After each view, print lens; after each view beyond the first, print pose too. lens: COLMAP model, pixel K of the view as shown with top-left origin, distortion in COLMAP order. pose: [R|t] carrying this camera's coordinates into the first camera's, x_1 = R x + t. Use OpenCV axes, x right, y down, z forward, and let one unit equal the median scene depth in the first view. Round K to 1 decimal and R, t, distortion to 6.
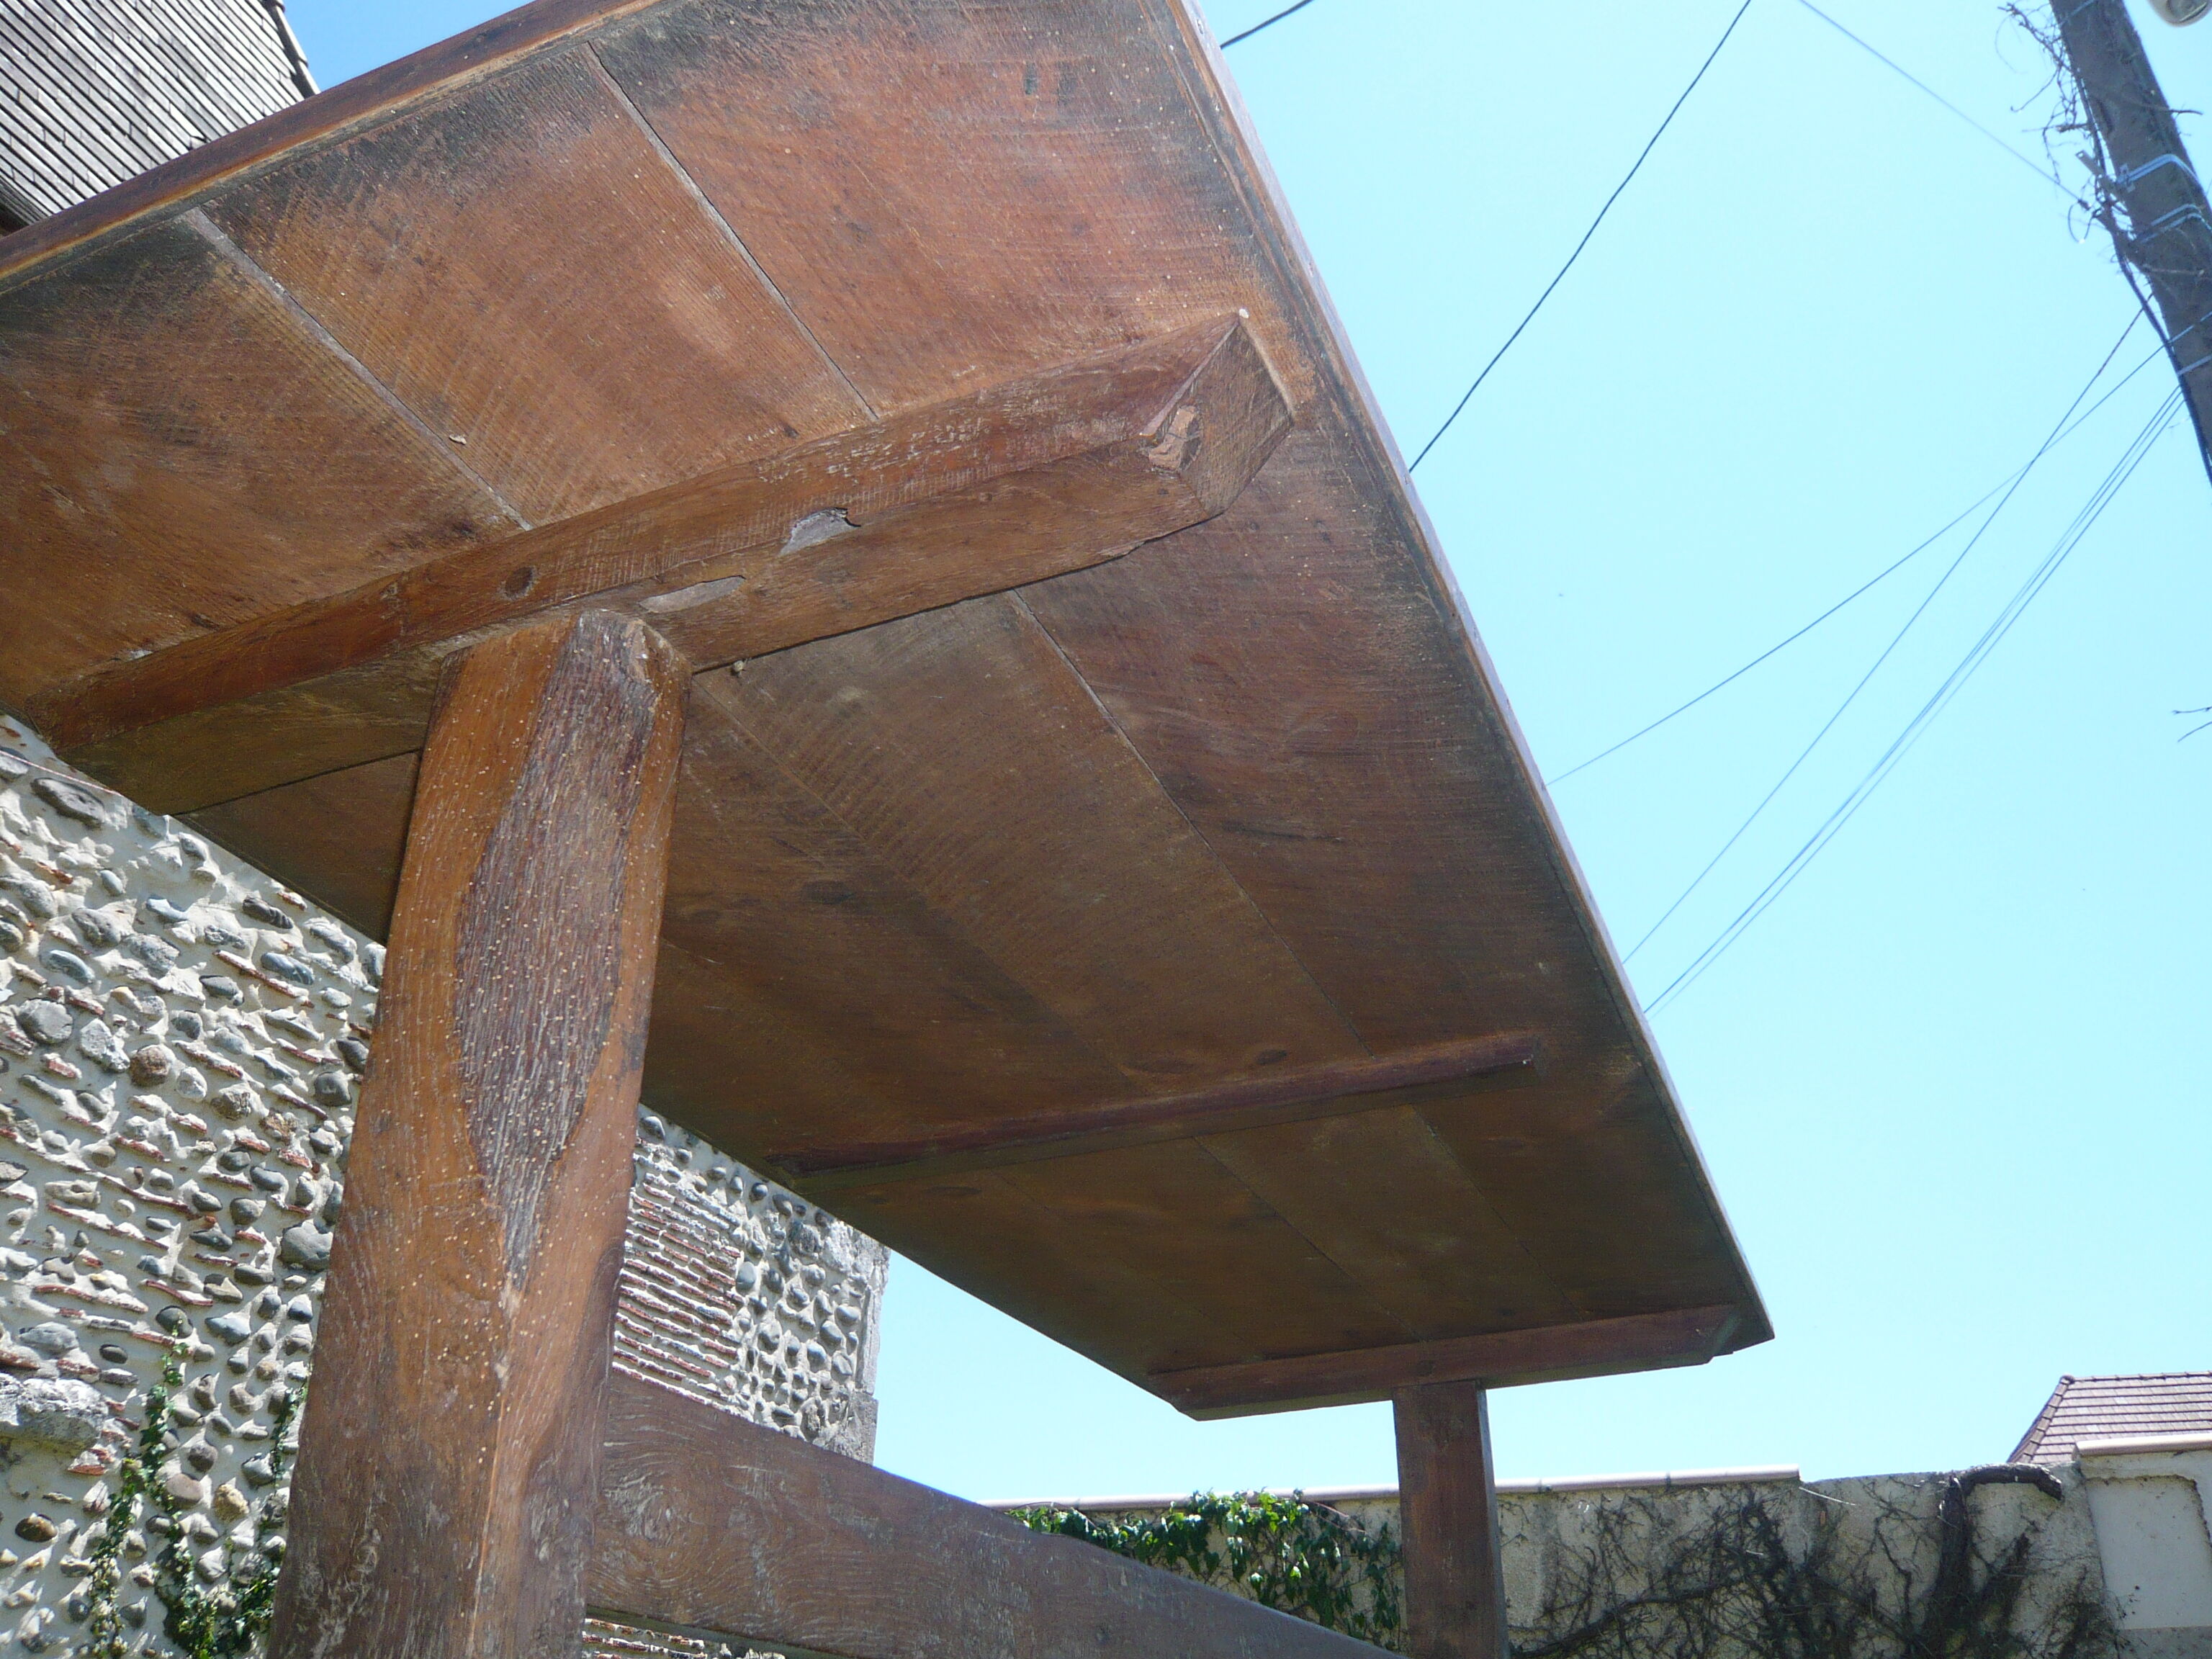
lens RADIAL K [[1888.0, 0, 1106.0], [0, 1888.0, 829.5], [0, 0, 1]] dist [-0.091242, 0.031716]
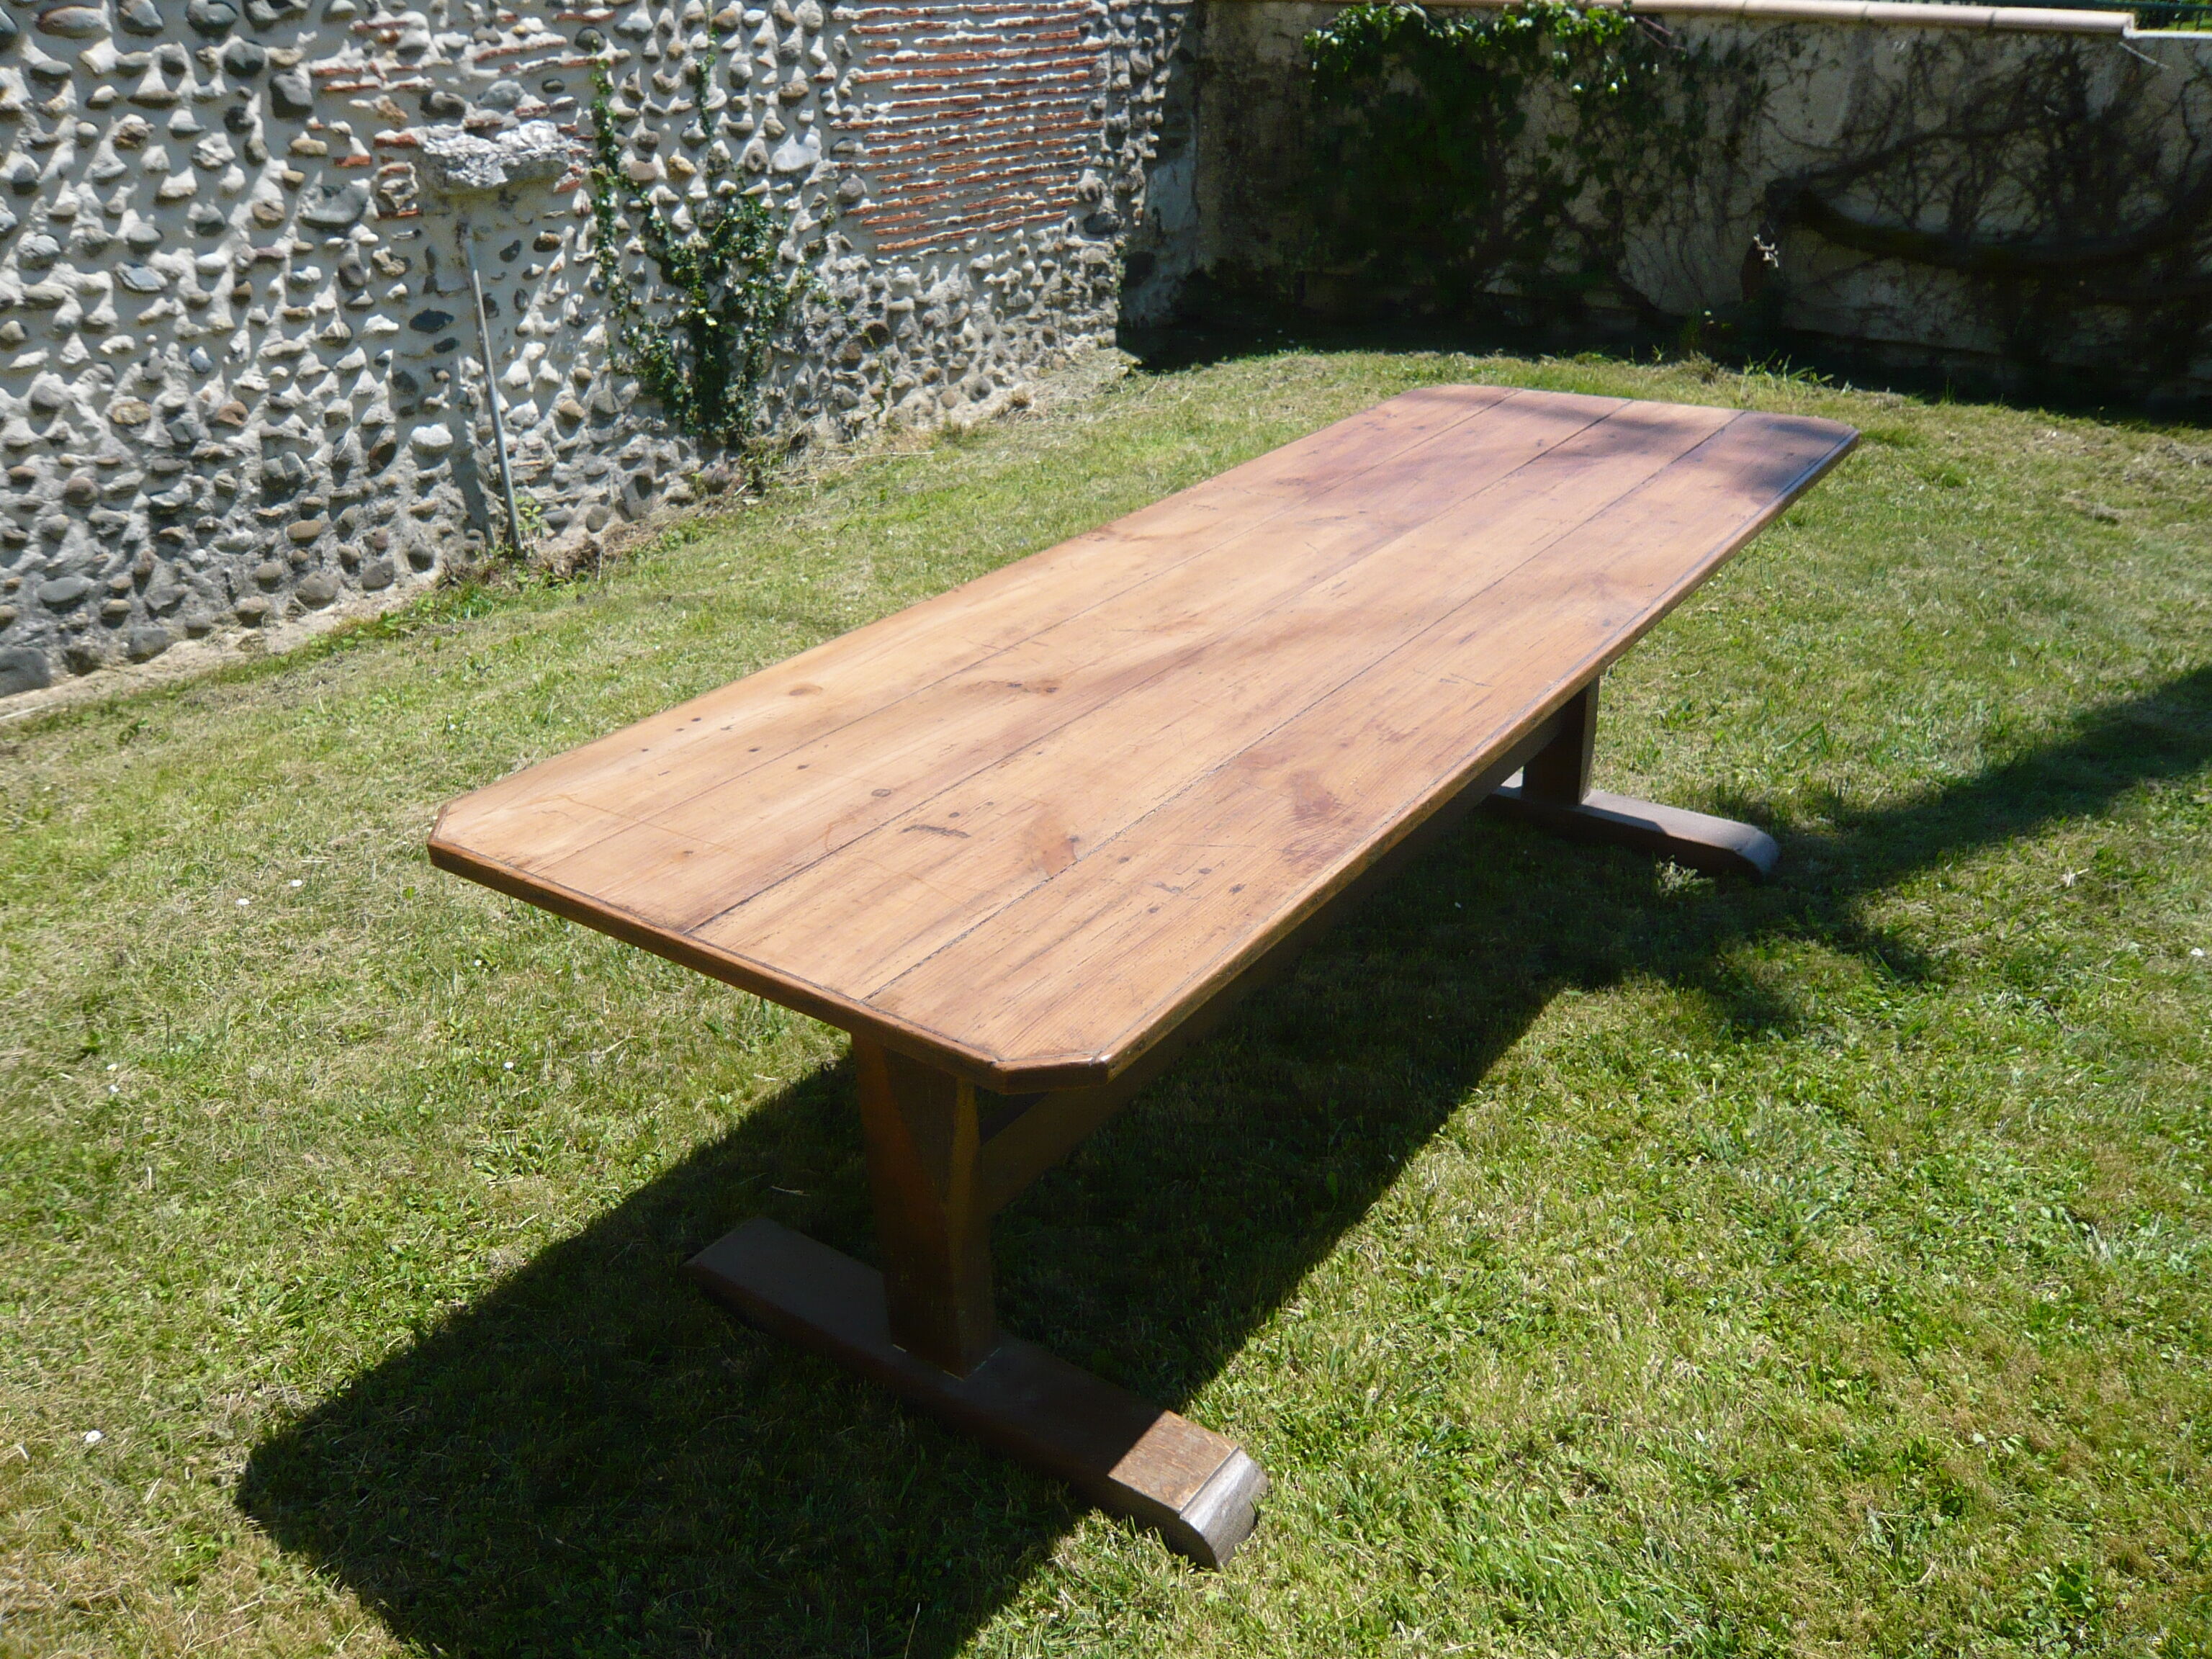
lens RADIAL K [[1888.0, 0, 1106.0], [0, 1888.0, 829.5], [0, 0, 1]] dist [-0.091242, 0.031716]
pose [[0.979426, 0.054342, -0.194351, 0.061763], [0.128632, 0.573955, 0.808721, -0.354528], [0.155496, -0.817081, 0.555157, 0.008078]]
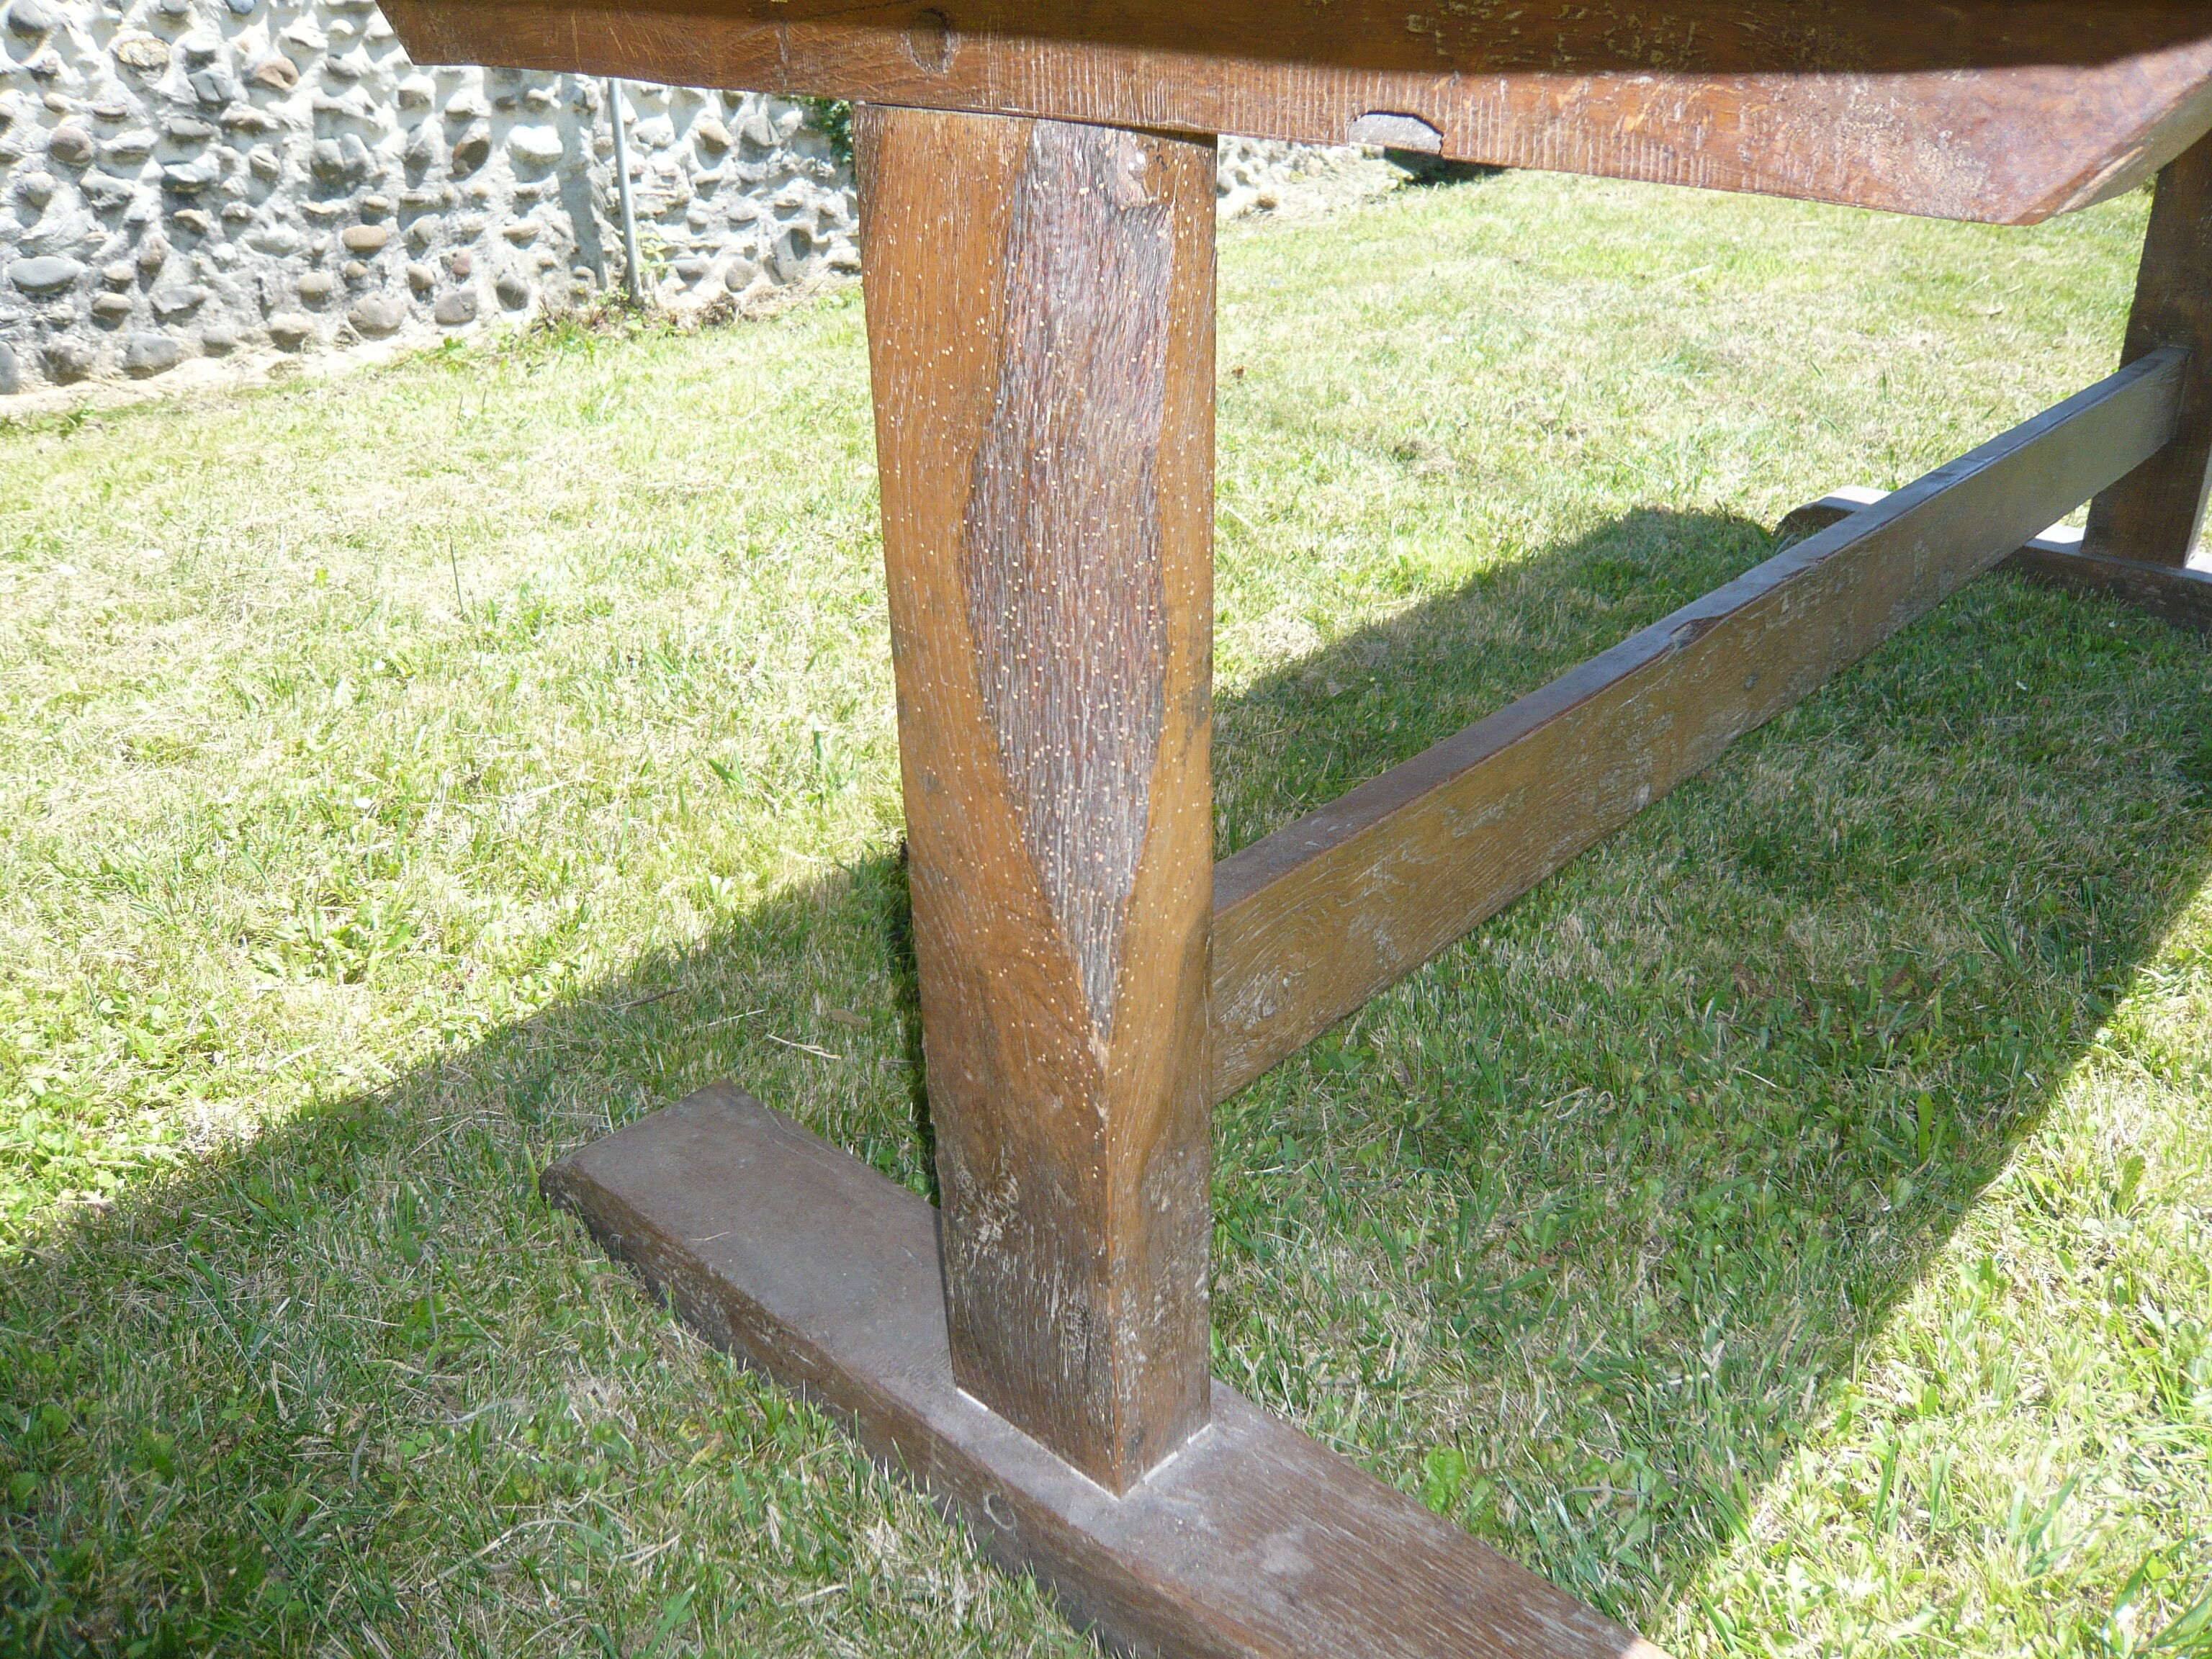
lens RADIAL K [[1888.0, 0, 1106.0], [0, 1888.0, 829.5], [0, 0, 1]] dist [-0.091242, 0.031716]
pose [[0.948644, 0.127446, -0.289537, -0.008774], [0.166171, 0.578062, 0.798894, -0.101811], [0.269186, -0.805979, 0.527197, 0.100869]]
